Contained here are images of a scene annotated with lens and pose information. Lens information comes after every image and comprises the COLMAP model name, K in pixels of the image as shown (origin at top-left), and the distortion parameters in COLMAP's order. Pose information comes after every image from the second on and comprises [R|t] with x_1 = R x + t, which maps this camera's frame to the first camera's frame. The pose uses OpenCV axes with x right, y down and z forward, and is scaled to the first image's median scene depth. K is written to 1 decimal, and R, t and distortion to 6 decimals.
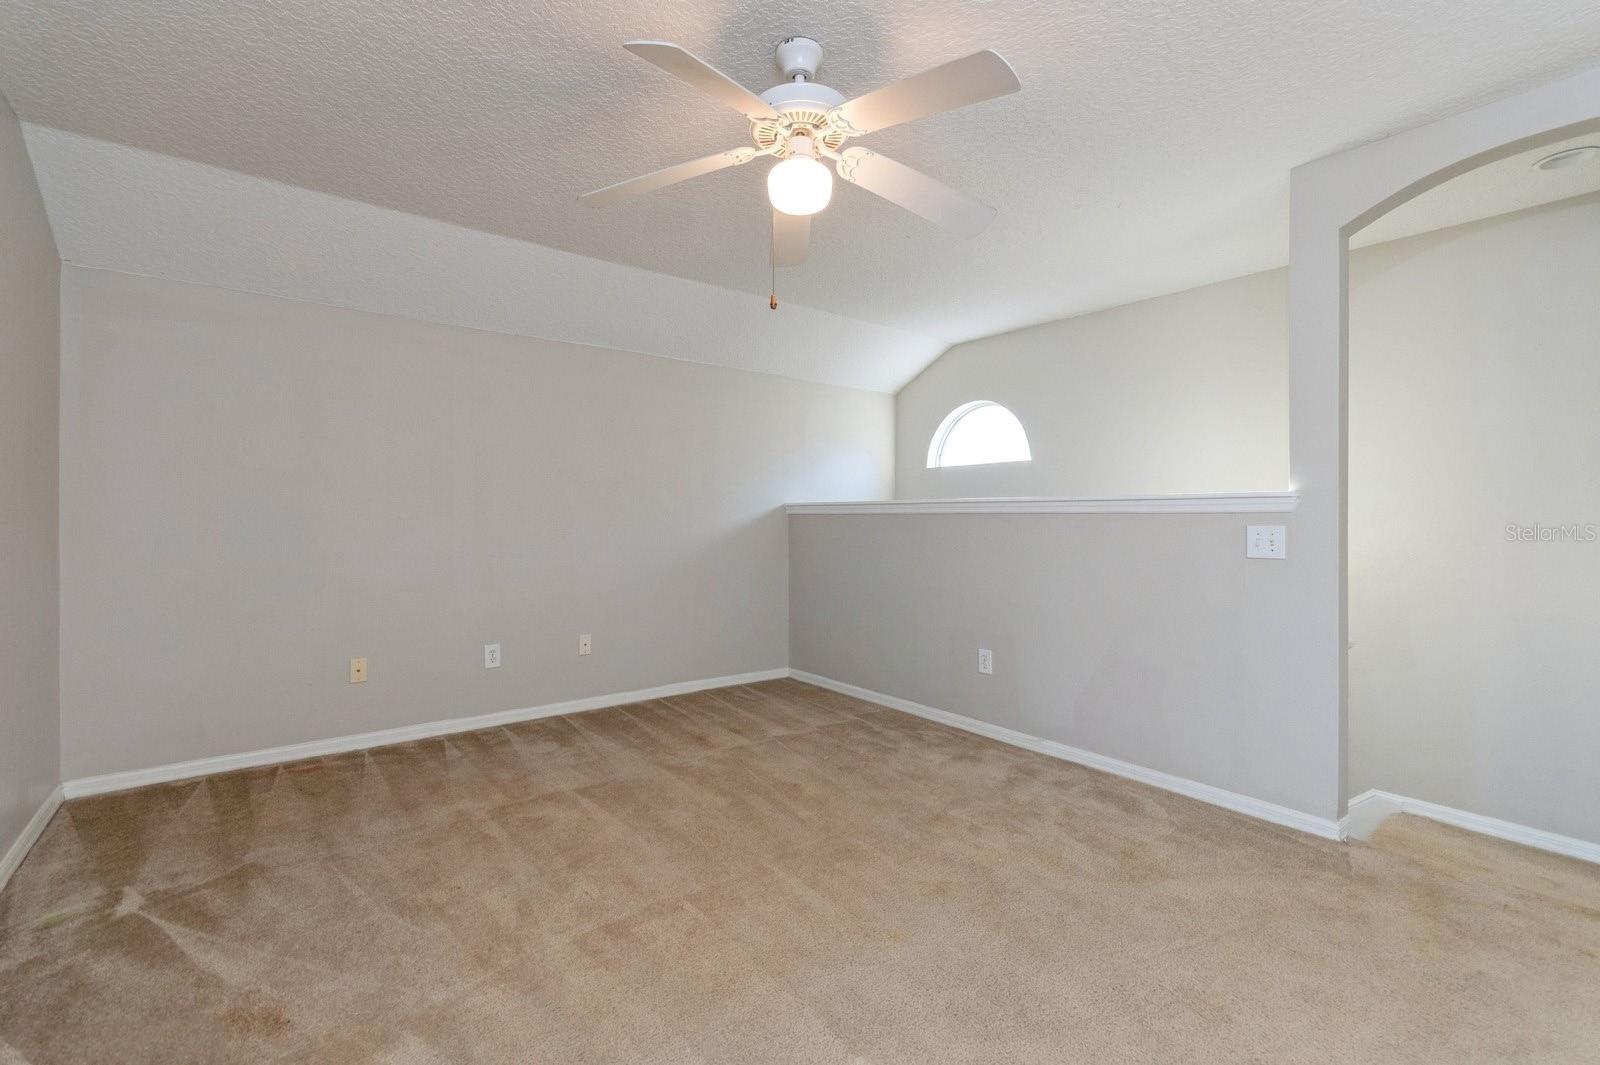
lens RADIAL K [[695.6, 0, 796.9], [0, 695.6, 525.6], [0, 0, 1]] dist [0.002139, 0.000148]
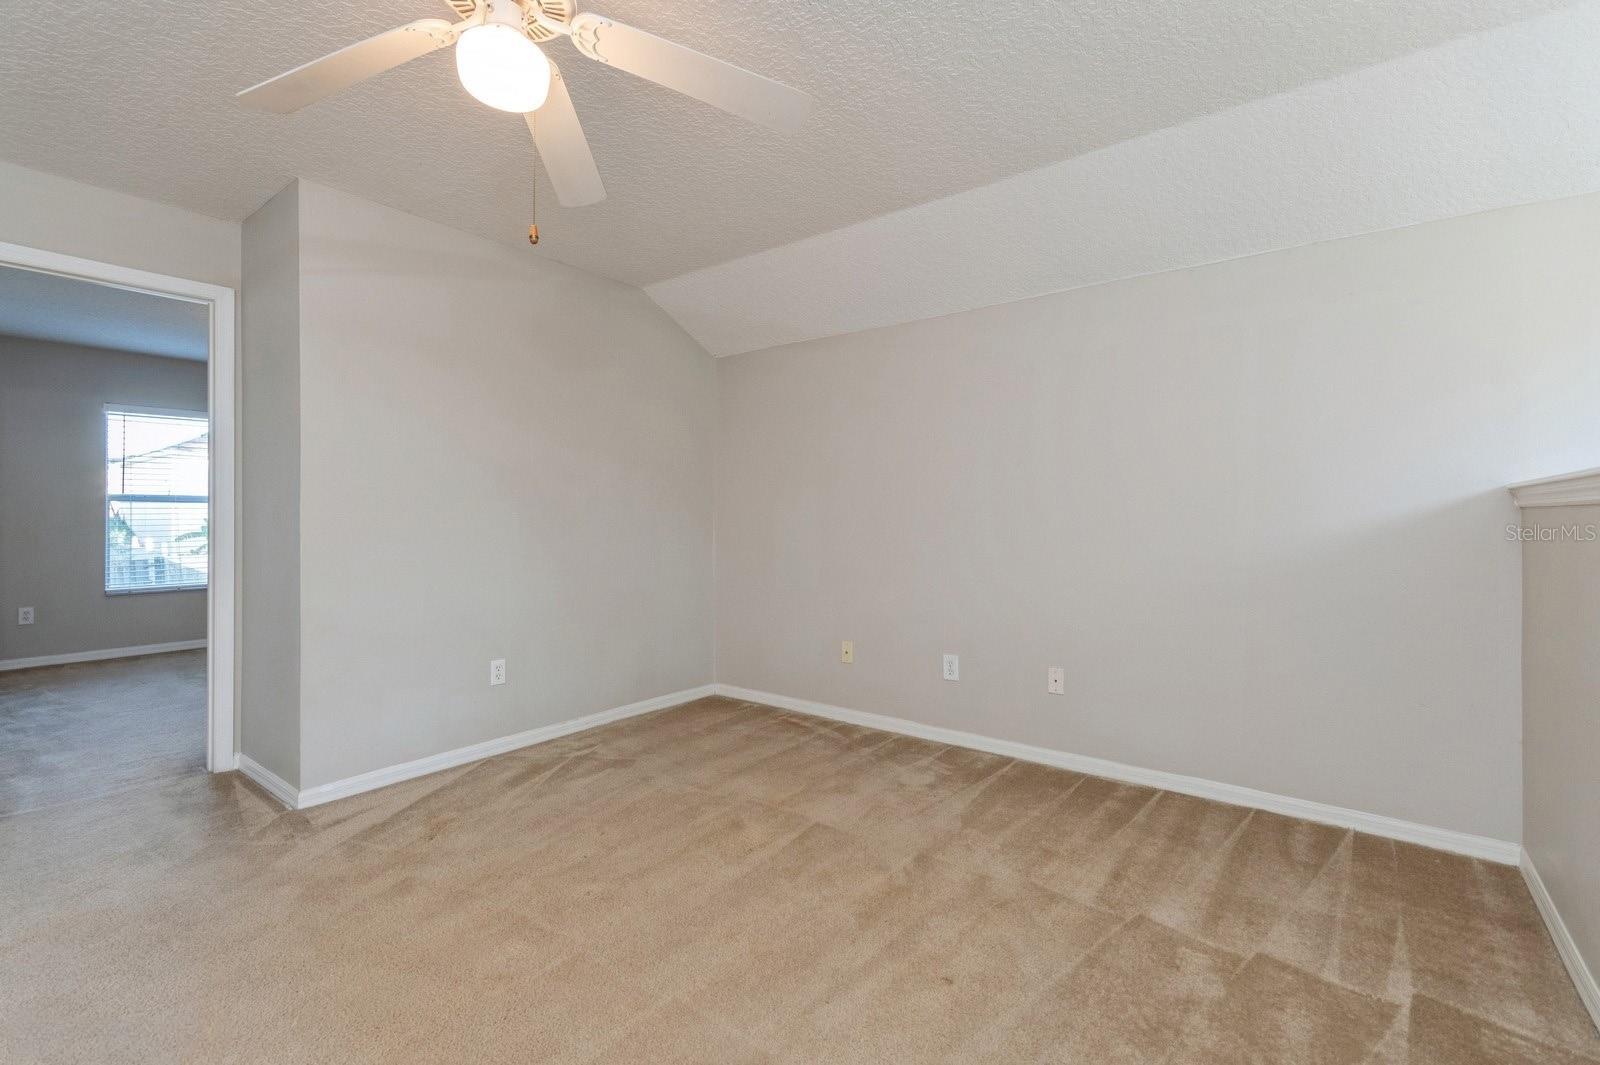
lens RADIAL K [[705.4, 0, 801.0], [0, 705.4, 518.2], [0, 0, 1]] dist [0.001444, 0.000118]
pose [[0.250407, -0.003192, -0.968135, 0.465651], [-0.008011, 0.999953, -0.005369, -0.003648], [0.968107, 0.009100, 0.250370, 0.638761]]
